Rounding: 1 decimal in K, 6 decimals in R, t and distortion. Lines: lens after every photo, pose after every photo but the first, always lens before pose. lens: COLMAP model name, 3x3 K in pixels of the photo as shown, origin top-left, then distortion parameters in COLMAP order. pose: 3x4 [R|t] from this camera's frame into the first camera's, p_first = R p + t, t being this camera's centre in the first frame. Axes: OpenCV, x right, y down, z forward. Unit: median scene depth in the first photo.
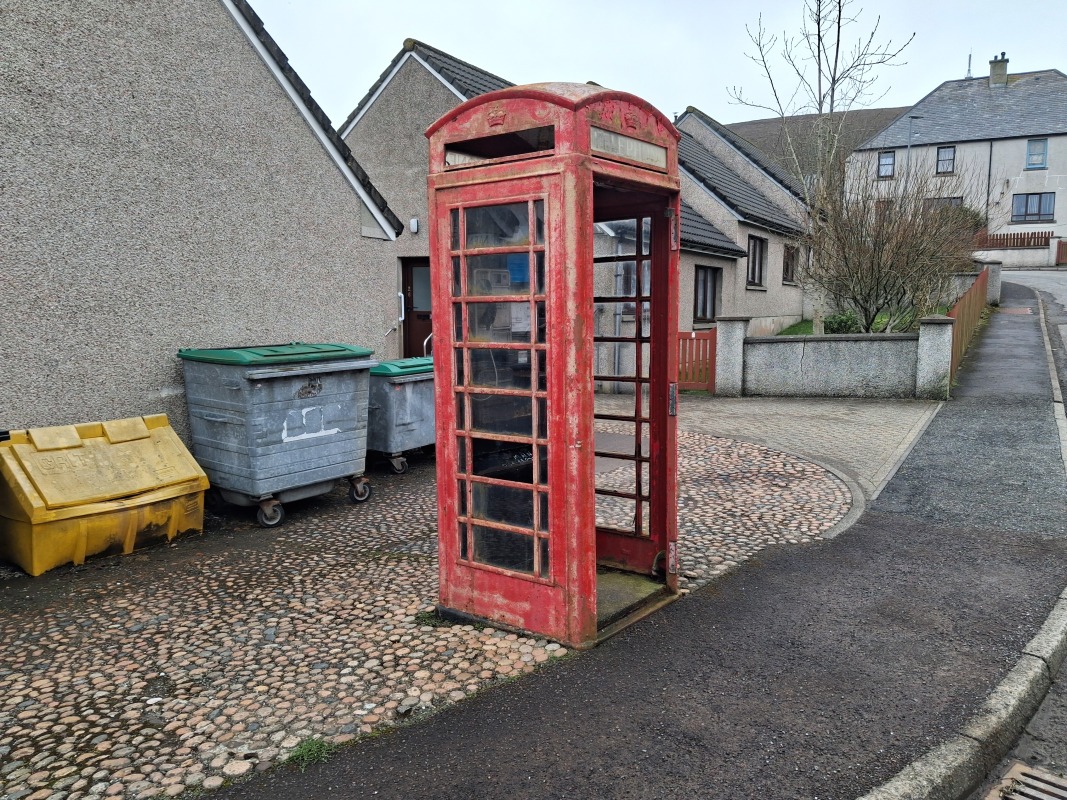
lens RADIAL K [[848.7, 0, 533.5], [0, 848.7, 400.0], [0, 0, 1]] dist [0.005680, -0.002625]
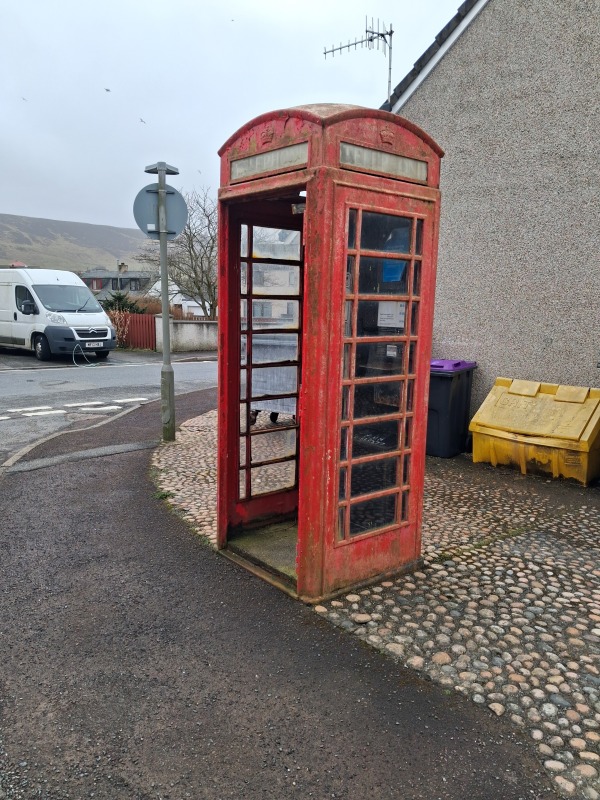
lens RADIAL K [[611.3, 0, 294.0], [0, 611.3, 398.8], [0, 0, 1]] dist [0.061520, -0.129910]
pose [[-0.207959, 0.161852, -0.964654, 0.593417], [-0.120007, 0.974542, 0.189383, -0.095455], [0.970748, 0.155149, -0.183242, 0.779687]]
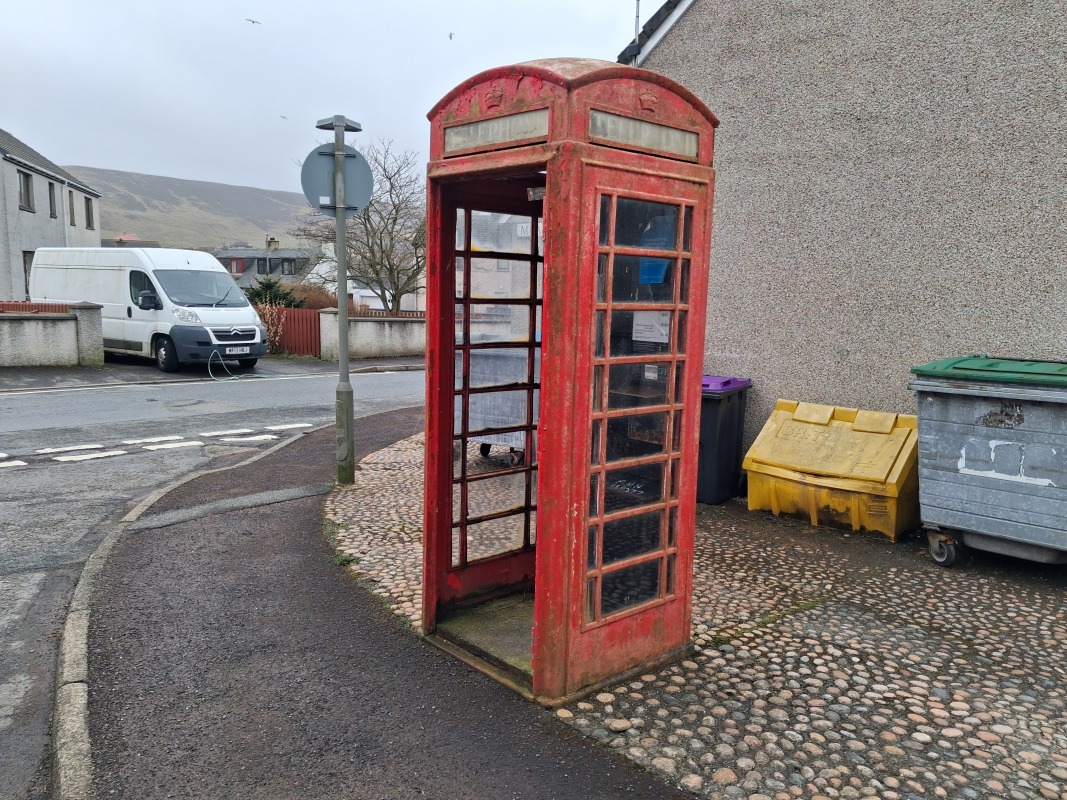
lens RADIAL K [[815.3, 0, 542.4], [0, 815.3, 398.7], [0, 0, 1]] dist [0.061520, -0.129910]
pose [[-0.161204, 0.136893, -0.977381, 0.607175], [-0.127275, 0.979180, 0.158137, -0.106711], [0.978680, 0.149888, -0.140424, 0.764392]]
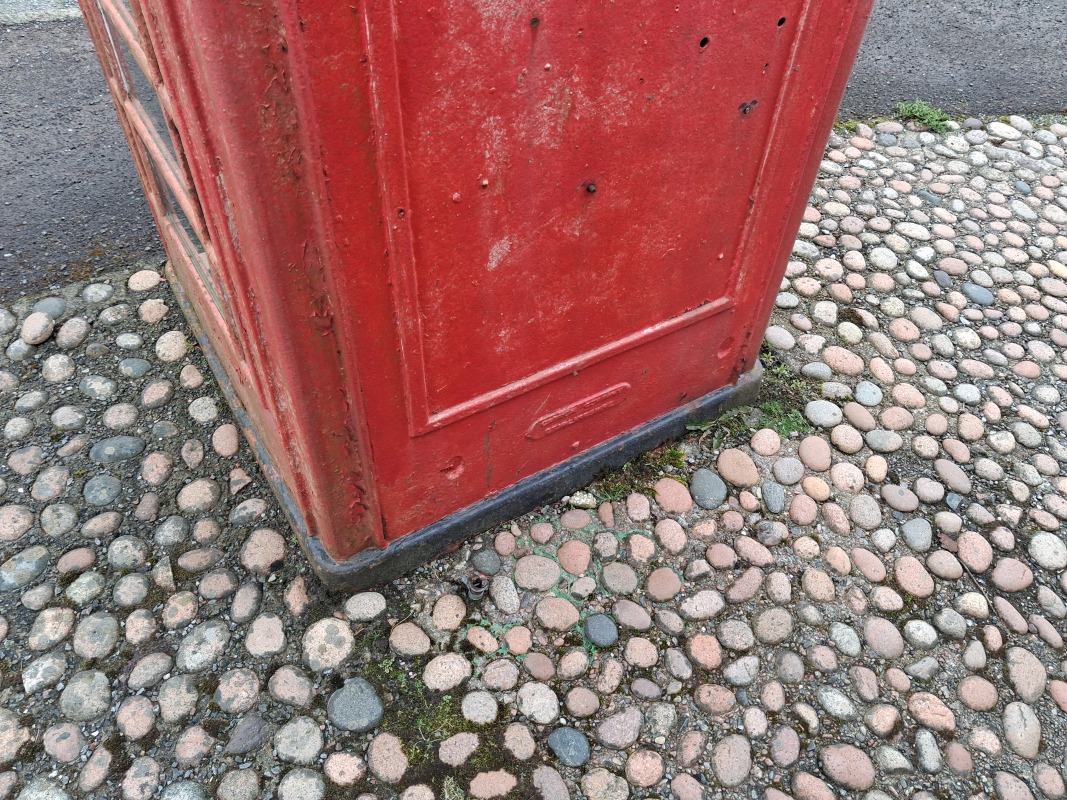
lens RADIAL K [[848.7, 0, 533.5], [0, 848.7, 400.0], [0, 0, 1]] dist [0.005680, -0.002625]
pose [[-0.942391, -0.263316, 0.206310, -0.069849], [0.002497, 0.611191, 0.791479, -0.043015], [-0.334504, 0.746398, -0.575323, 0.891676]]
